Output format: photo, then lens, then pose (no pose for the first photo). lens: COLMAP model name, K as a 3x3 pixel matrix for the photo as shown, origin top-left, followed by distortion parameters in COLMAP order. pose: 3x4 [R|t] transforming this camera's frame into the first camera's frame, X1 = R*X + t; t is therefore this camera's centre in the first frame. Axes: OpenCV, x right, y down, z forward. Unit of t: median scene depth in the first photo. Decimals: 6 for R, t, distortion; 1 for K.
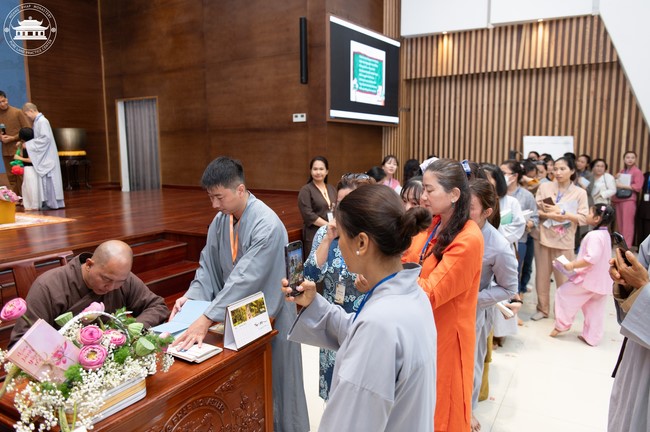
lens RADIAL K [[530.3, 0, 325.0], [0, 530.3, 216.0], [0, 0, 1]] dist [-0.004390, -0.001496]
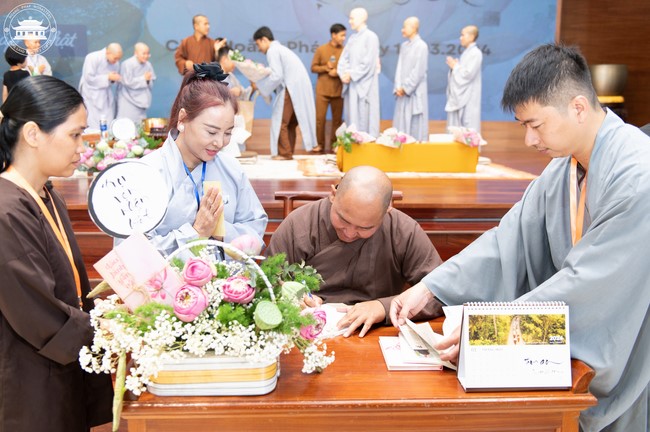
lens RADIAL K [[661.5, 0, 325.0], [0, 661.5, 216.0], [0, 0, 1]] dist [0.006052, 0.006387]
pose [[0.553096, 0.149888, -0.819523, 0.268748], [-0.133226, 0.986937, 0.090594, 0.032972], [0.822396, 0.059075, 0.565840, 0.453418]]
